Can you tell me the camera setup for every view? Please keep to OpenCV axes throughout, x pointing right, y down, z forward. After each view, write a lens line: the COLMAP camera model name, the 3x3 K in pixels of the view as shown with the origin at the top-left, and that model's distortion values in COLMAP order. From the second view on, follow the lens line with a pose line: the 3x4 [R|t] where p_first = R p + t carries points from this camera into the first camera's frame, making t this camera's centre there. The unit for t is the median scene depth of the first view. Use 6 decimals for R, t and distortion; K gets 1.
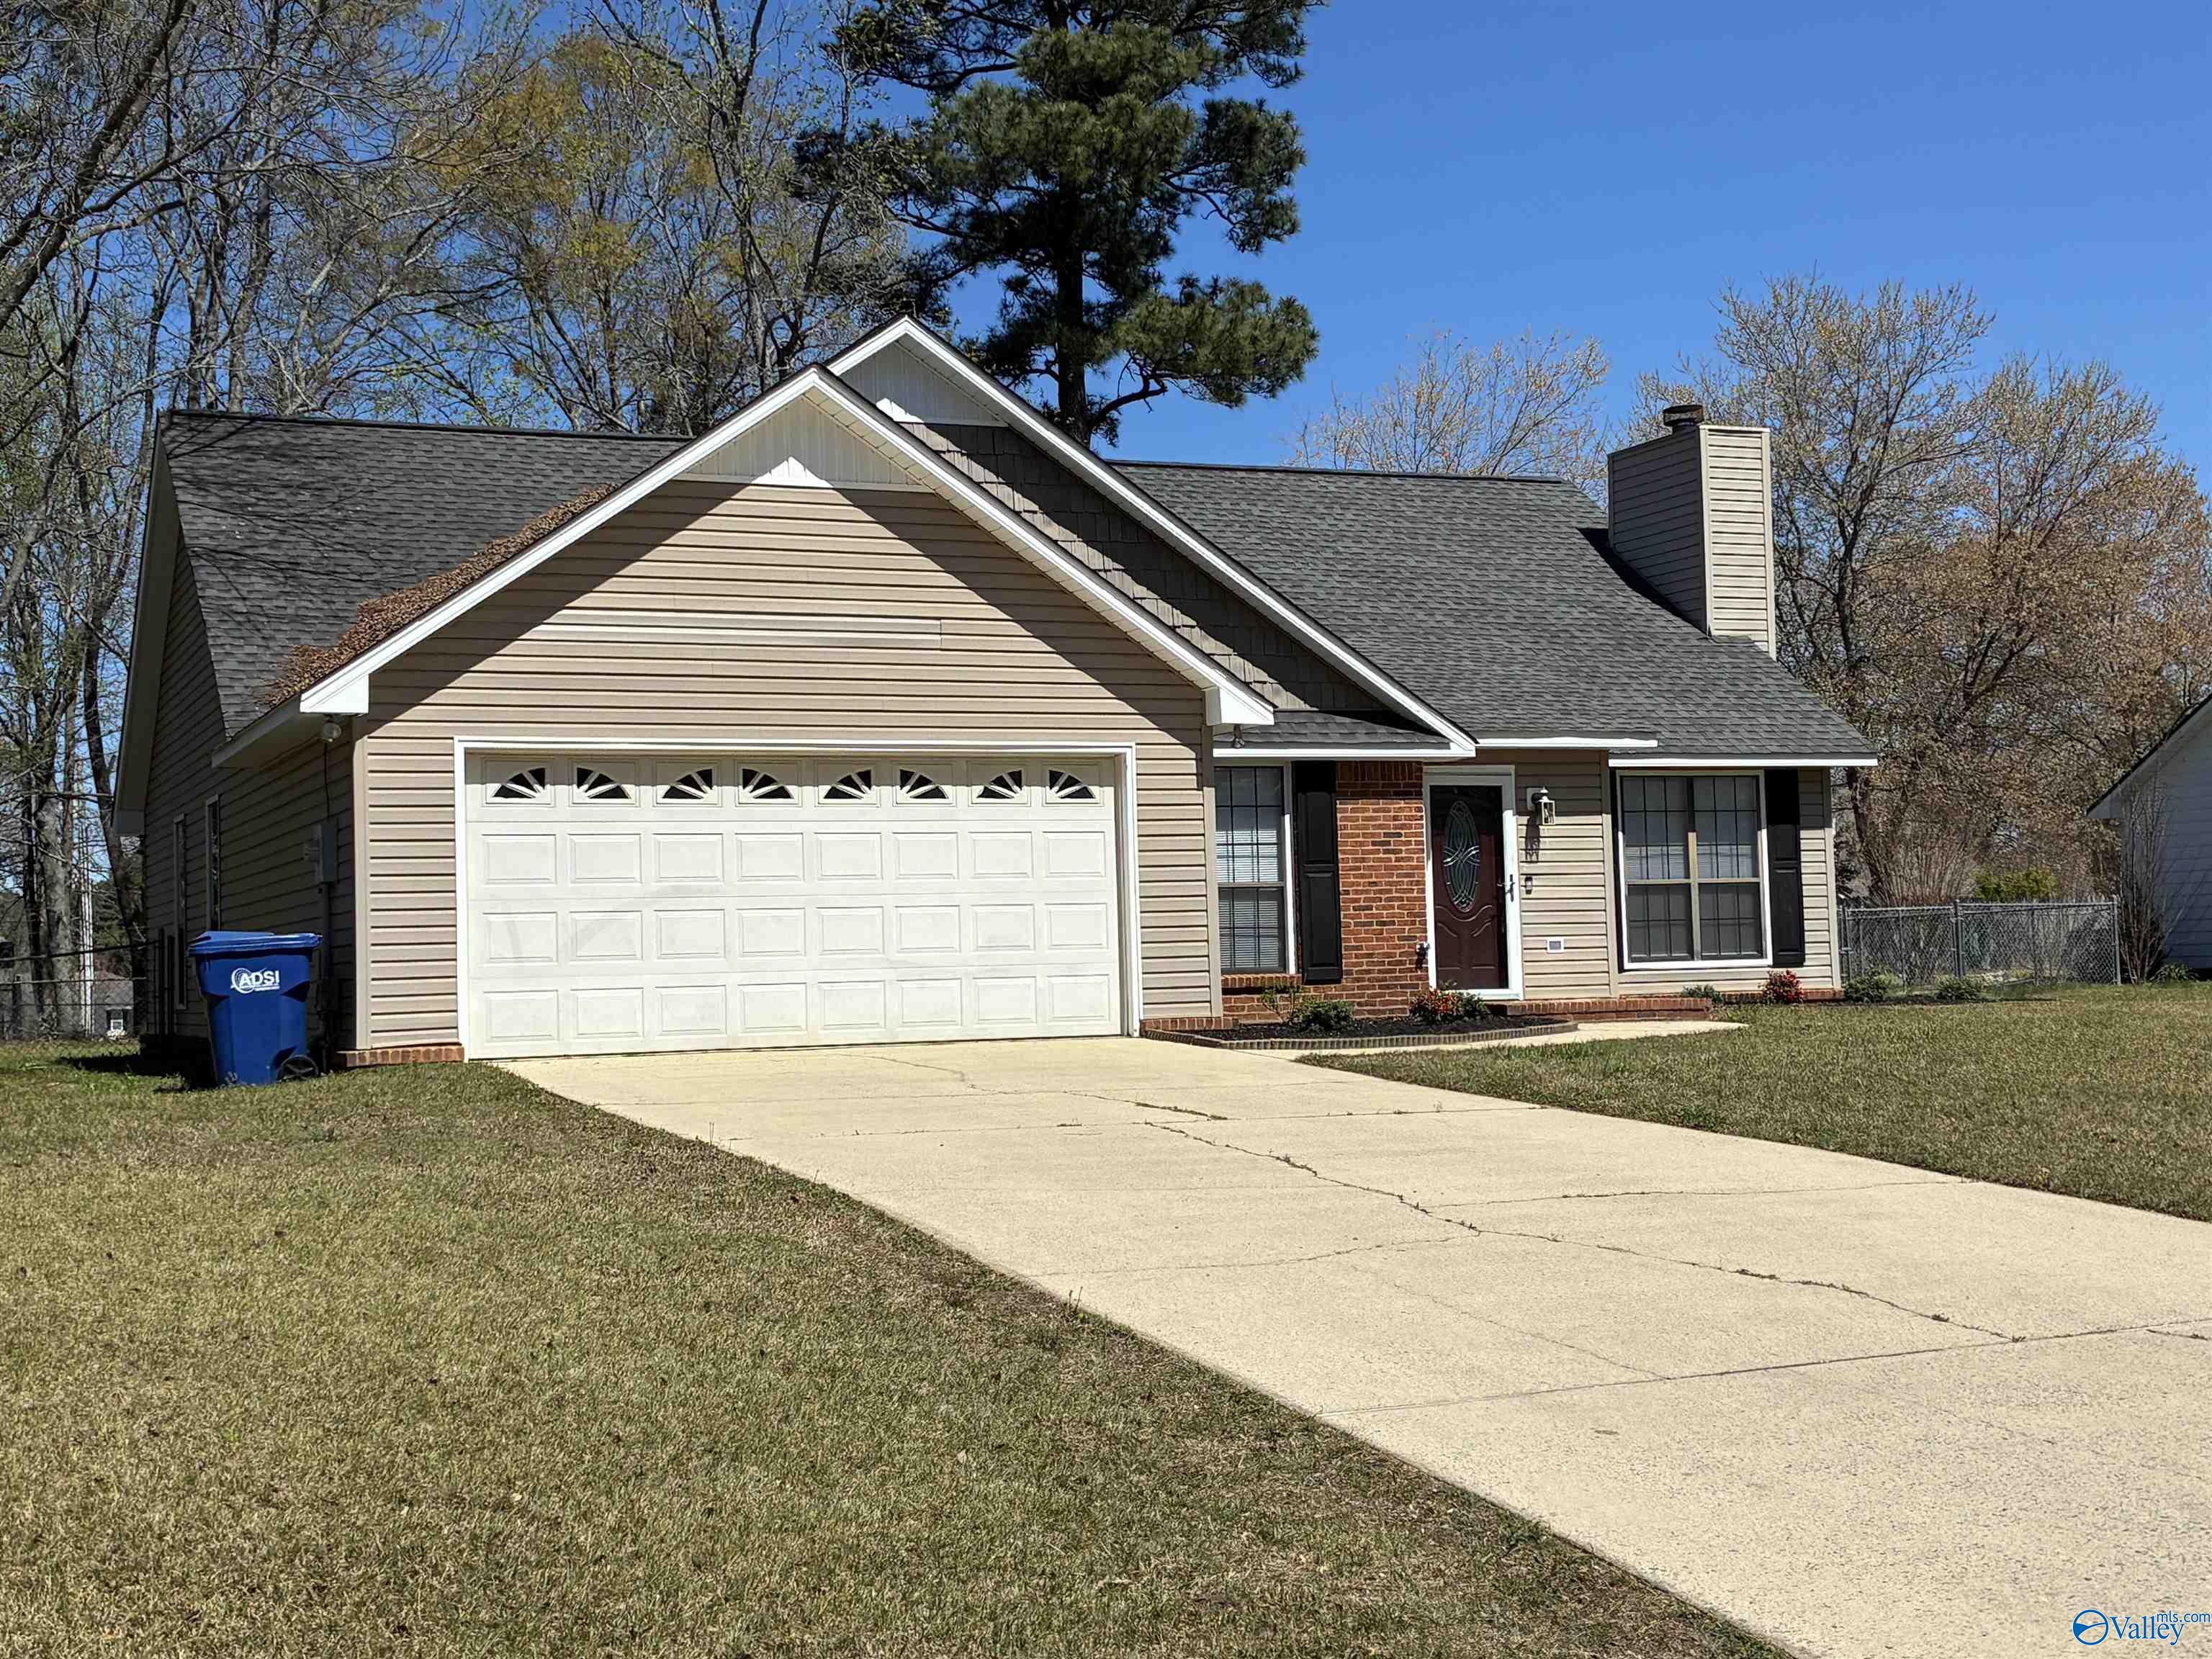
lens RADIAL K [[2974.1, 0, 1119.9], [0, 2974.1, 824.2], [0, 0, 1]] dist [0.200774, 0.000000]
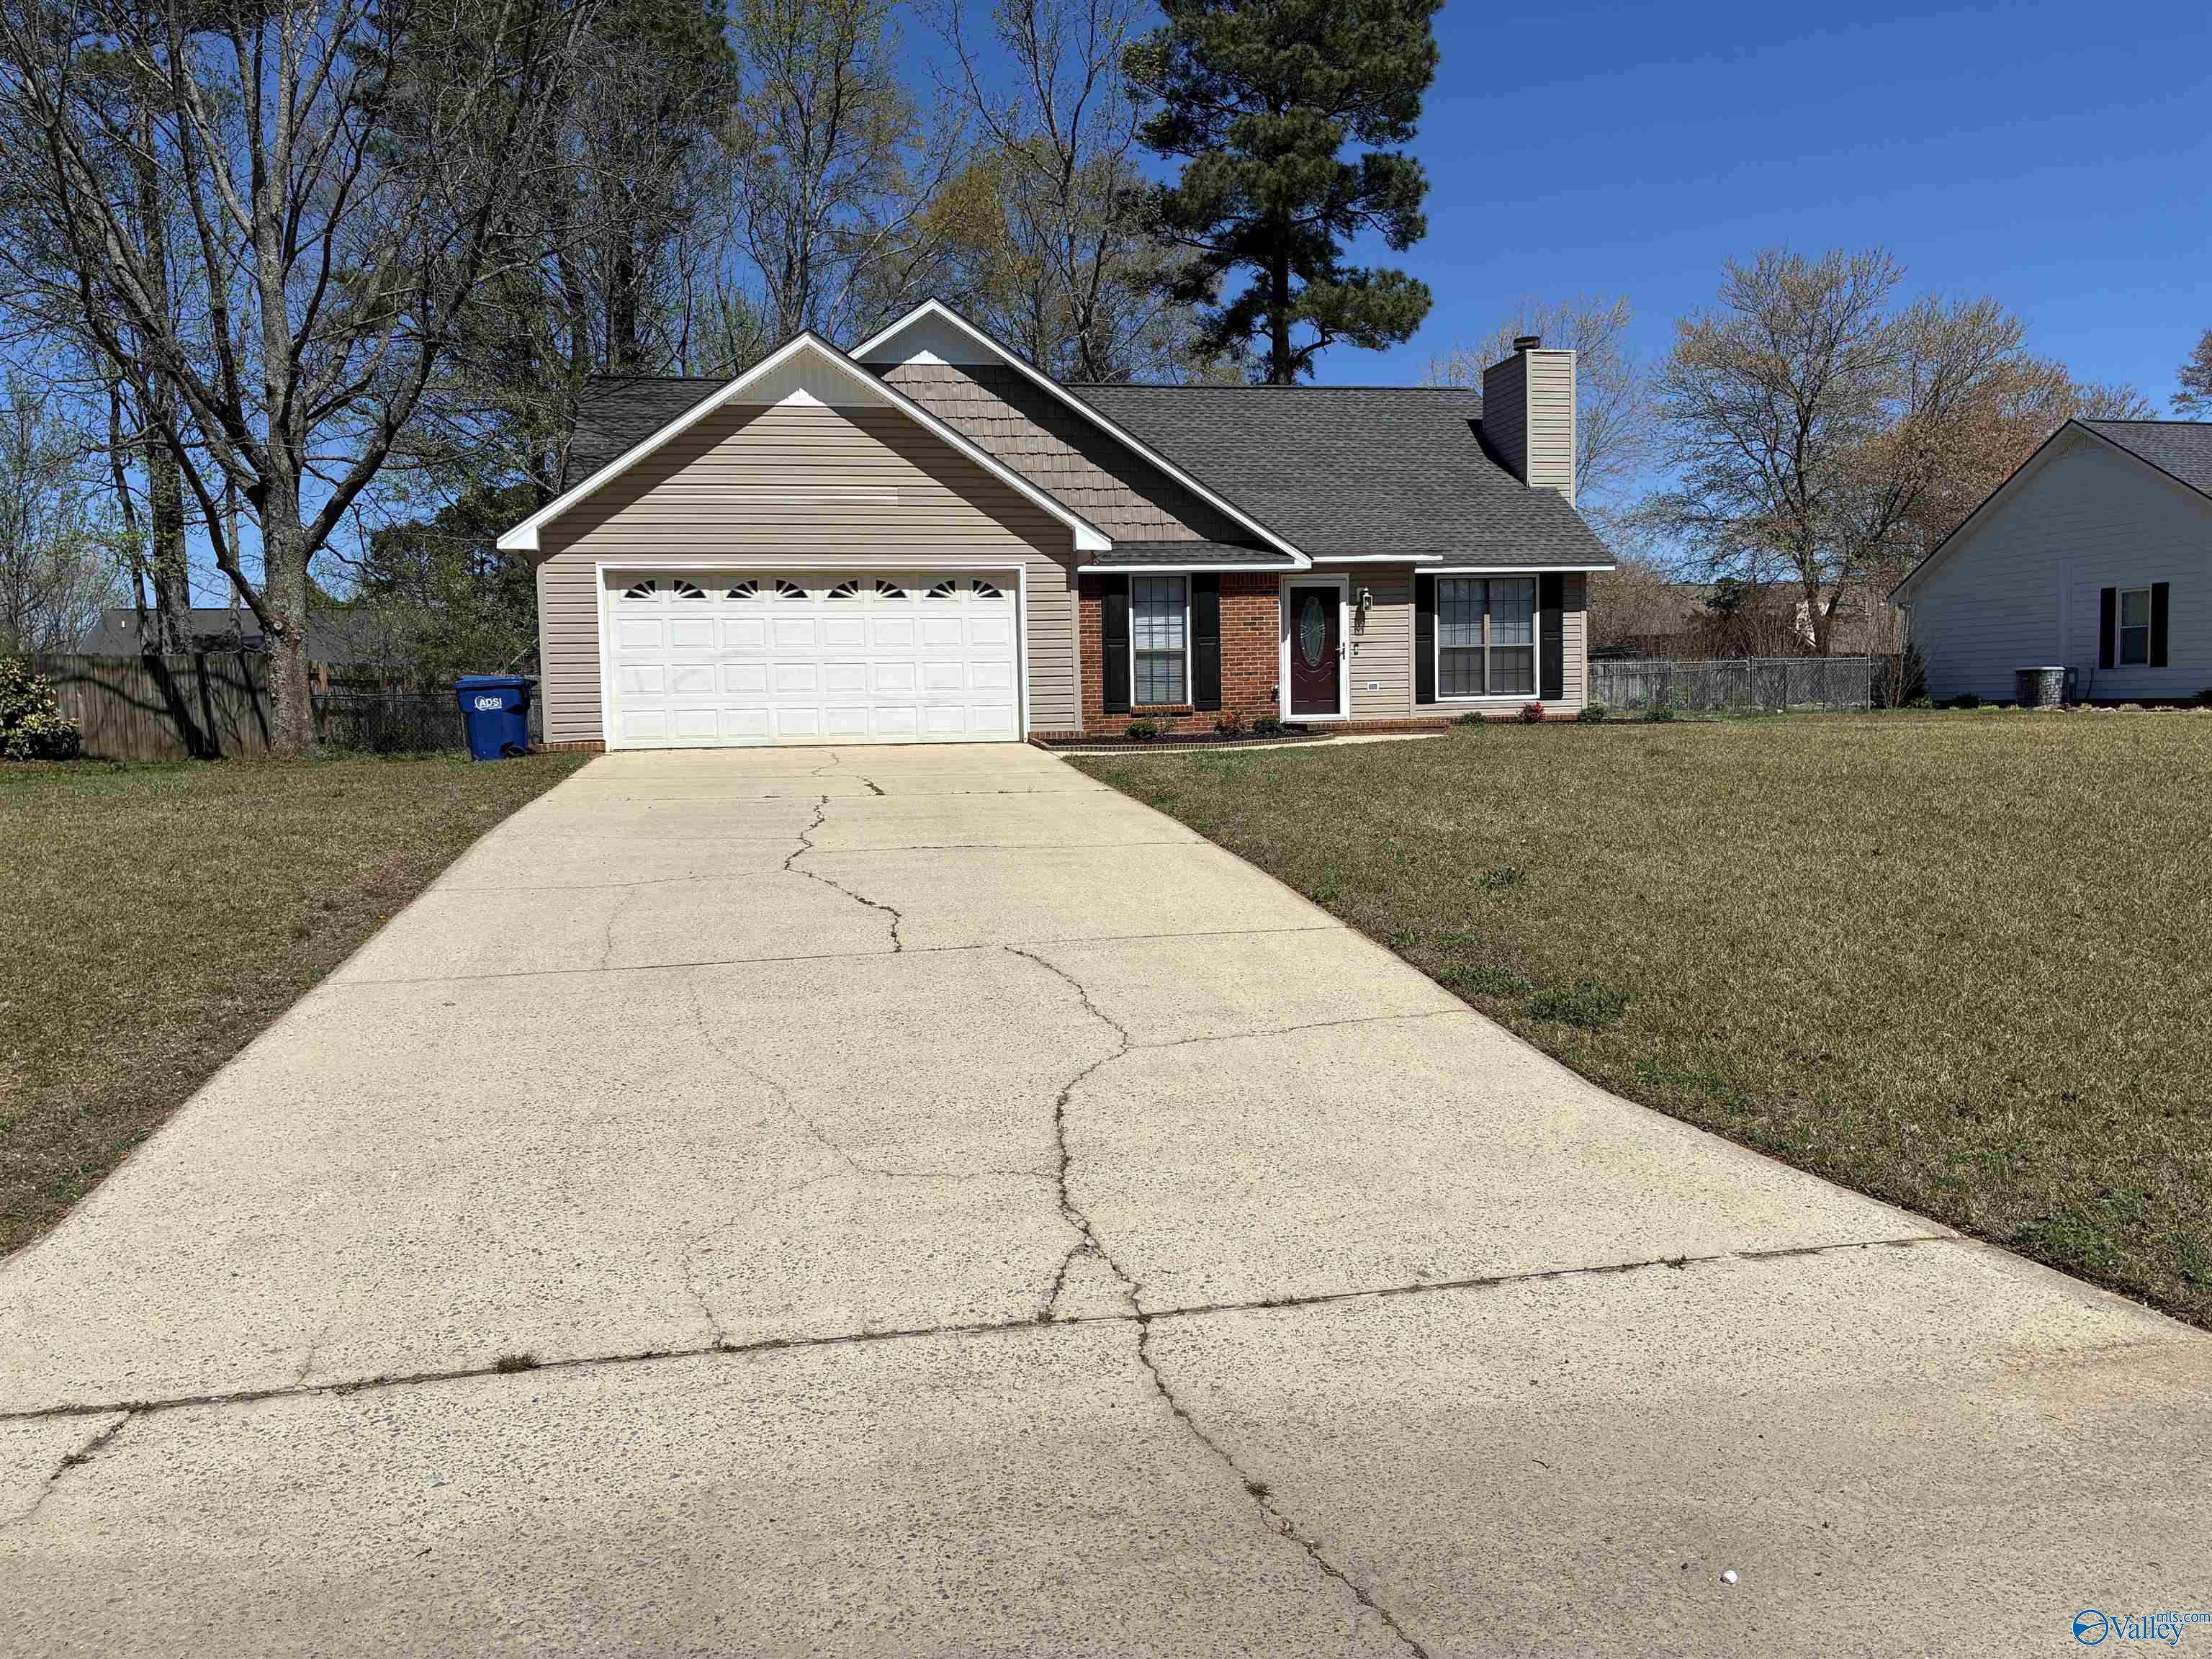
lens RADIAL K [[1695.9, 0, 1099.8], [0, 1695.9, 827.3], [0, 0, 1]] dist [0.070746, -0.026183]
pose [[0.974947, 0.023438, -0.221198, 0.207035], [0.004800, 0.991985, 0.126265, -0.000546], [0.222384, -0.124164, 0.967021, 0.076017]]
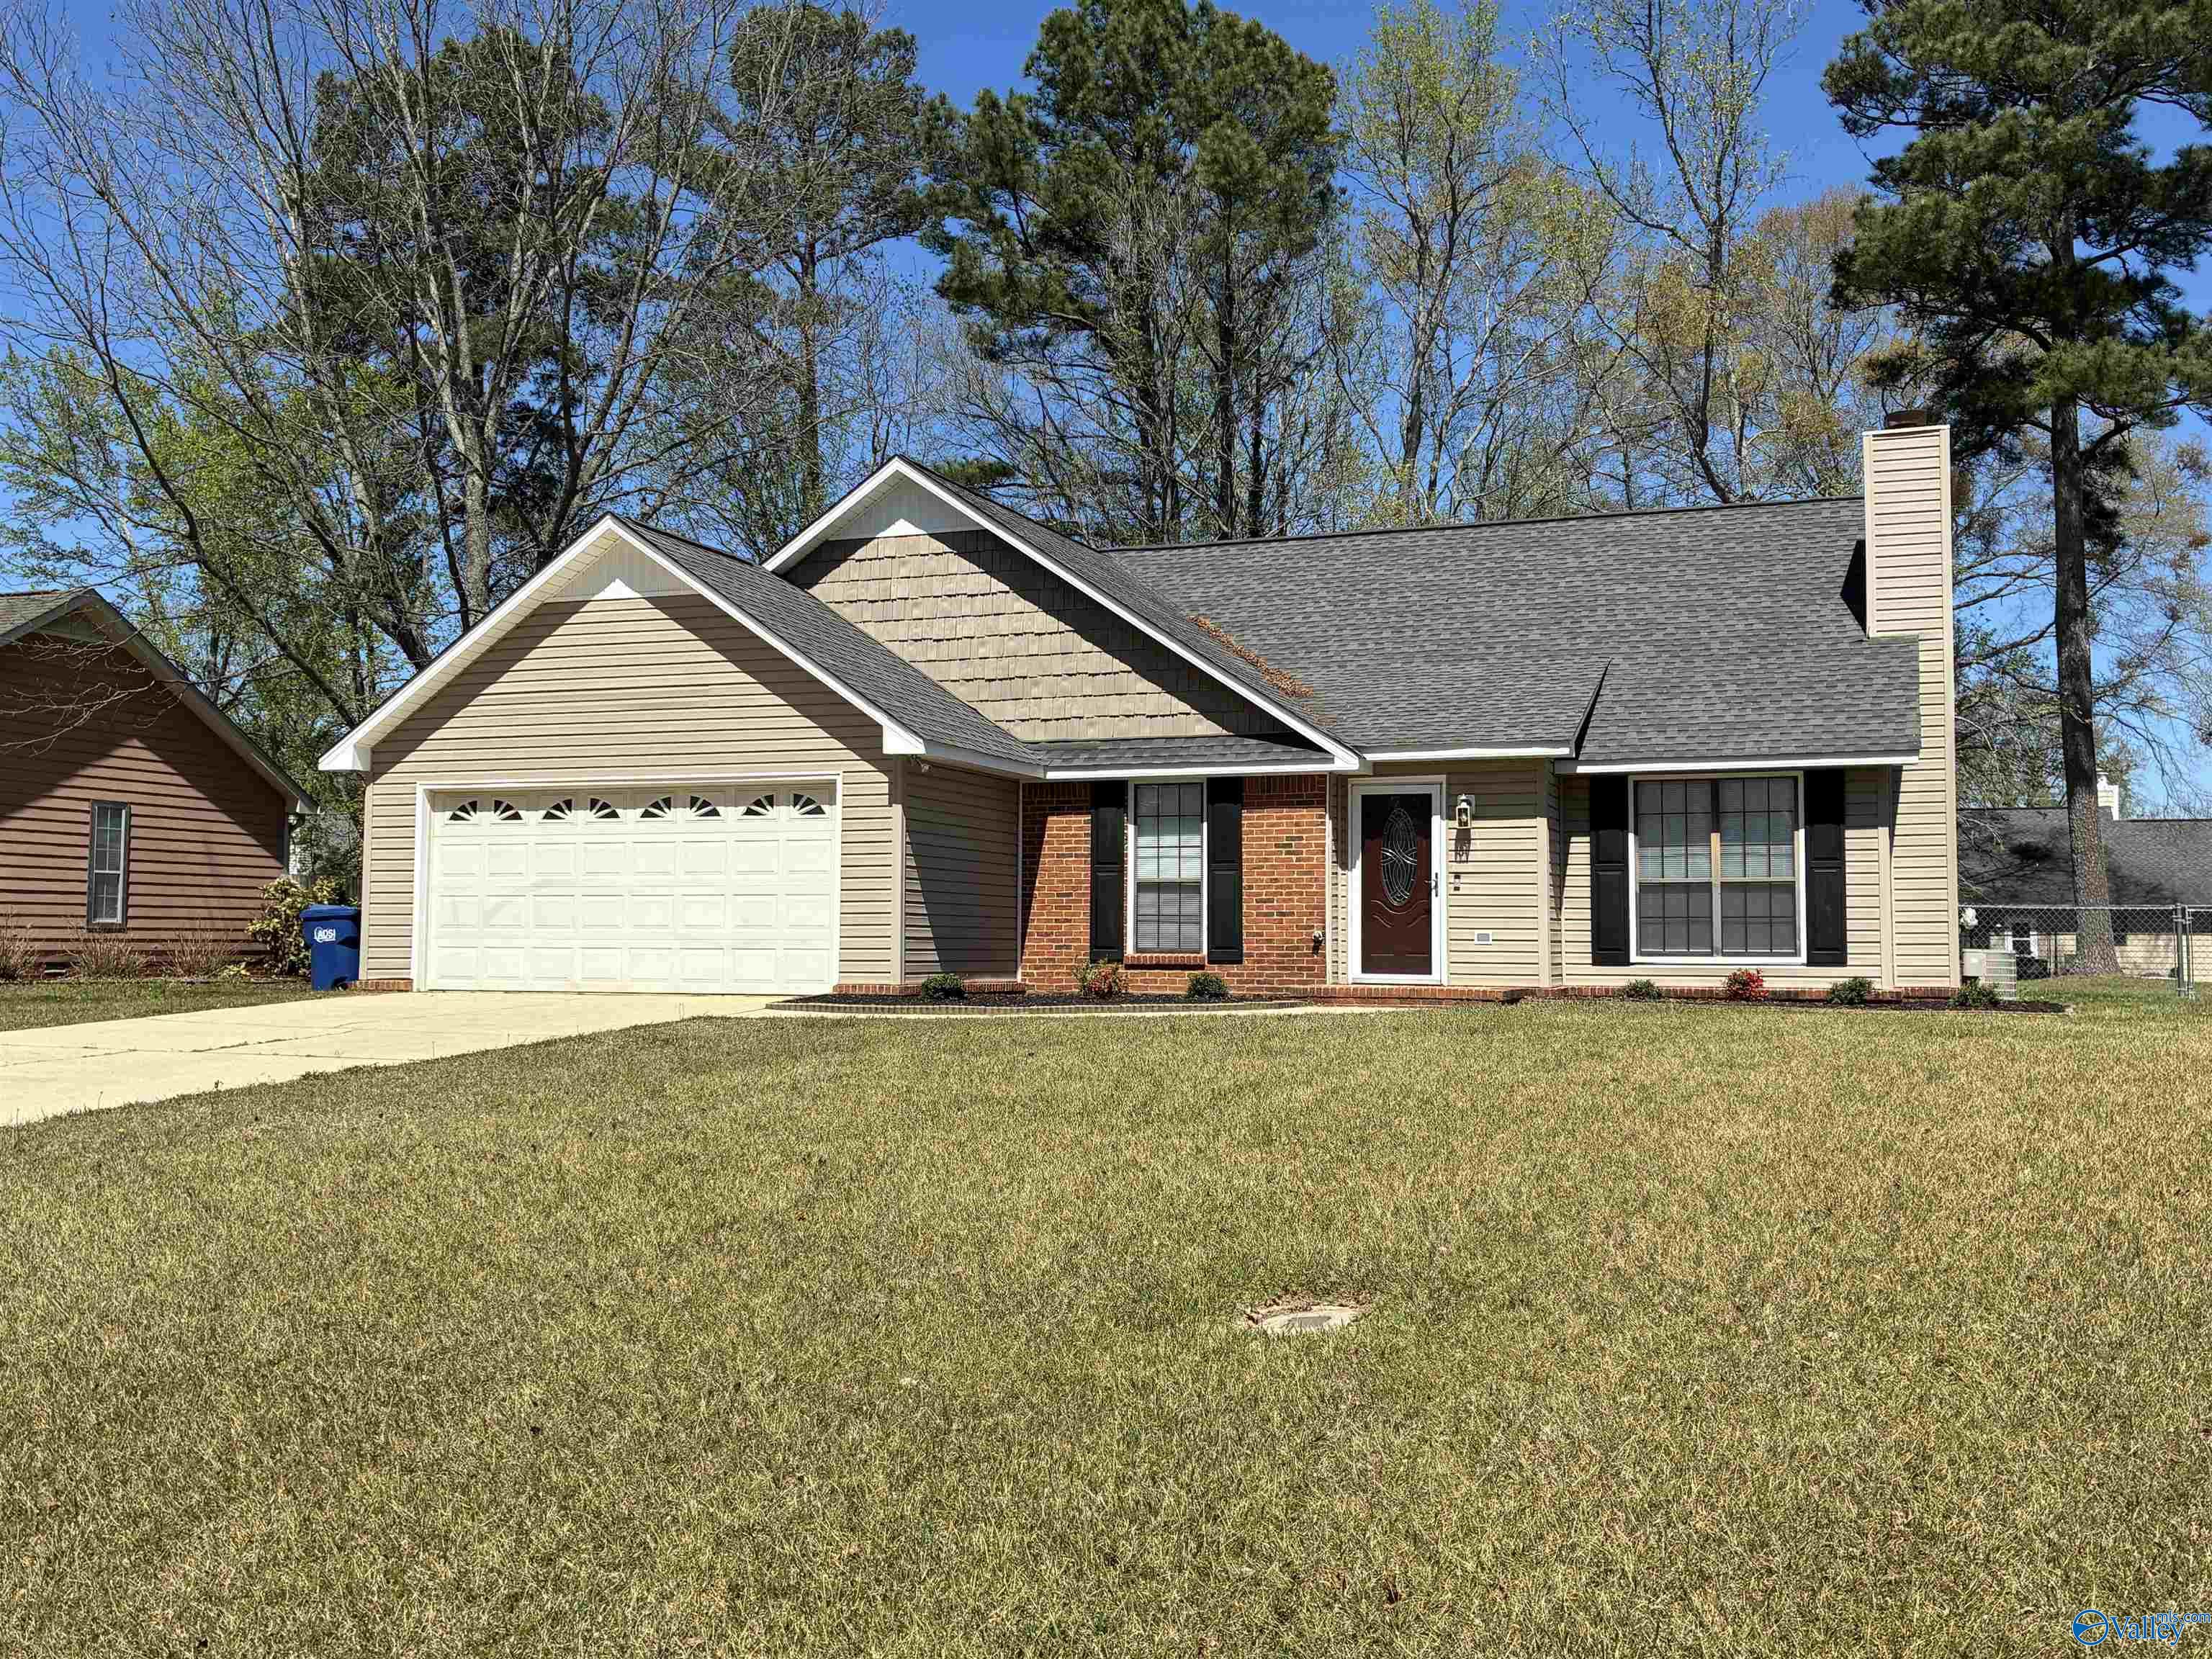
lens RADIAL K [[2113.3, 0, 1101.3], [0, 2113.3, 821.1], [0, 0, 1]] dist [0.095031, 0.000000]
pose [[0.708525, -0.009487, -0.705622, 0.601999], [0.010019, 0.999944, -0.003383, -0.001123], [0.705614, -0.004673, 0.708581, 0.347373]]
